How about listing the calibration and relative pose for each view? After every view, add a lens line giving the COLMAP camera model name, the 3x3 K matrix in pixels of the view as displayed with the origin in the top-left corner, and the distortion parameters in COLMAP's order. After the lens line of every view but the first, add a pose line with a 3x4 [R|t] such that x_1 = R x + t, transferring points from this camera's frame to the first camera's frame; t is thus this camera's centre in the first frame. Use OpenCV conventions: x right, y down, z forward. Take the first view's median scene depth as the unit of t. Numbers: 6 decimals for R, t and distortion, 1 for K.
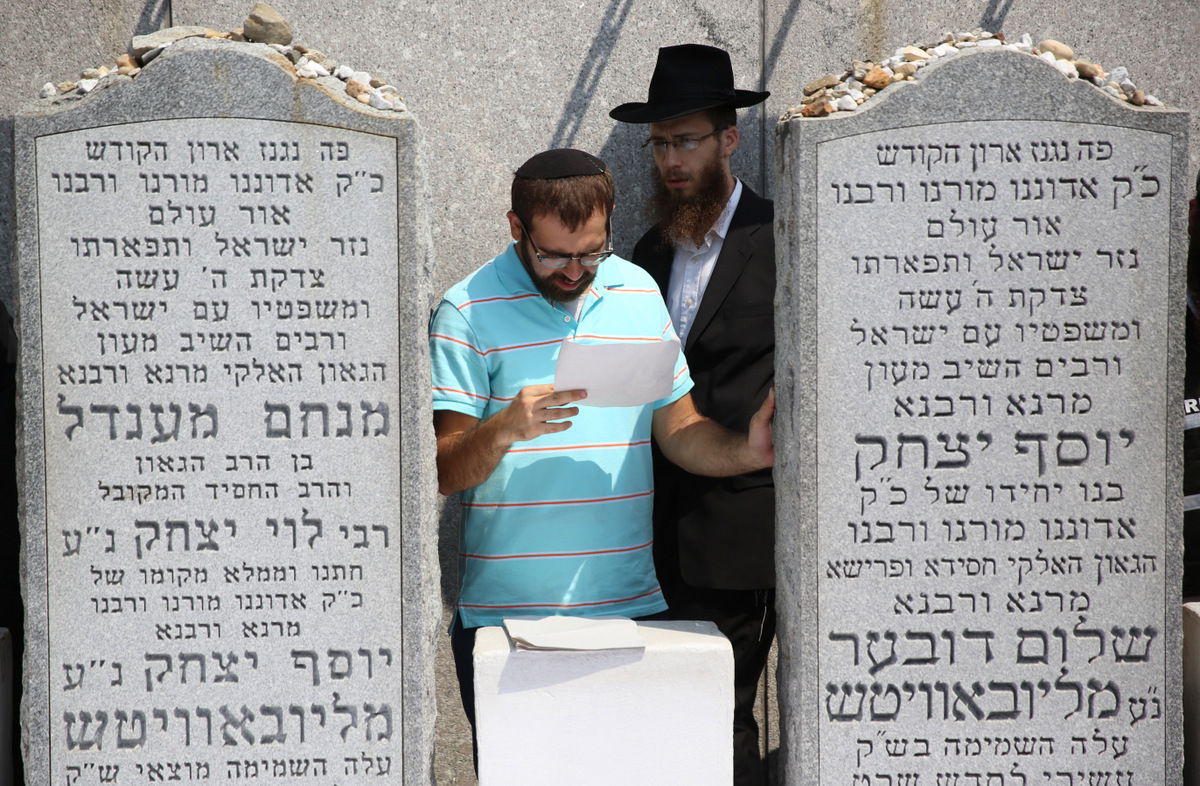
lens RADIAL K [[2355.6, 0, 574.9], [0, 2355.6, 395.4], [0, 0, 1]] dist [0.225989, 0.000000]
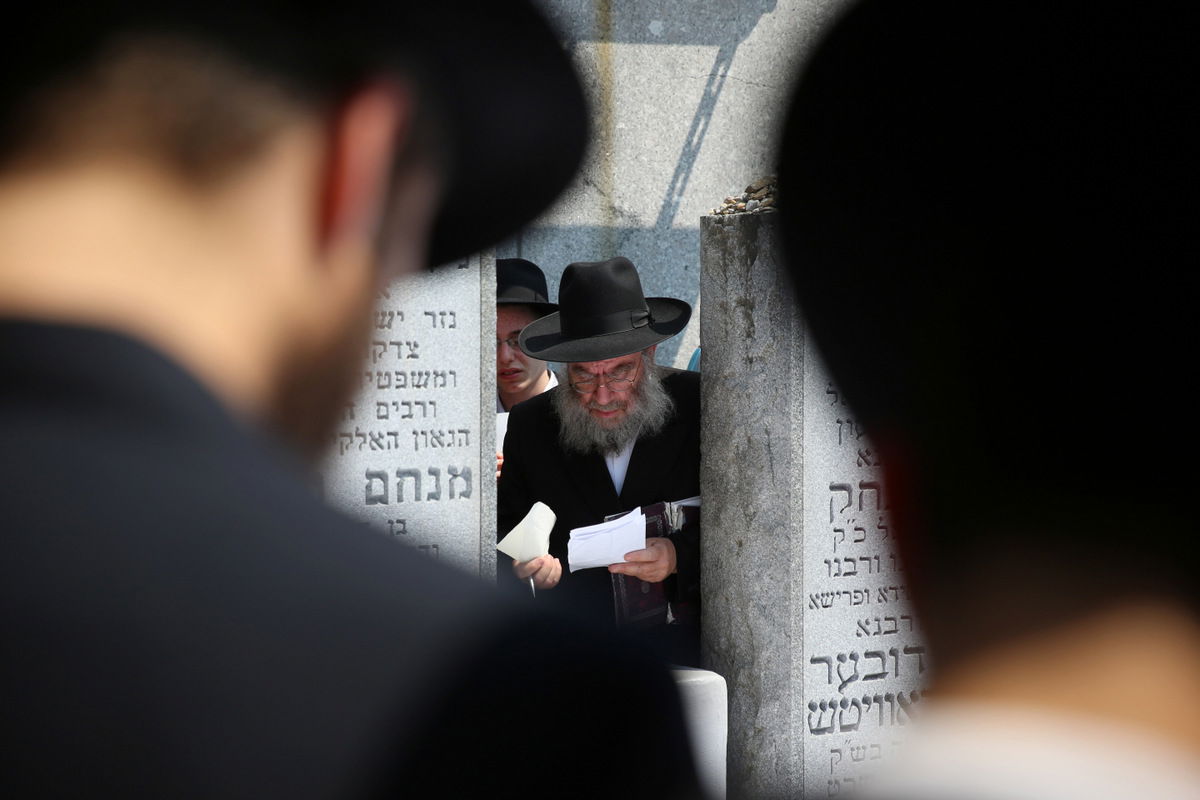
lens RADIAL K [[2214.9, 0, 605.0], [0, 2214.9, 408.2], [0, 0, 1]] dist [0.255691, 0.000000]
pose [[0.879775, -0.017313, 0.475075, -0.496430], [0.041523, 0.998316, -0.040515, 0.019502], [-0.473573, 0.055370, 0.879012, 0.093393]]
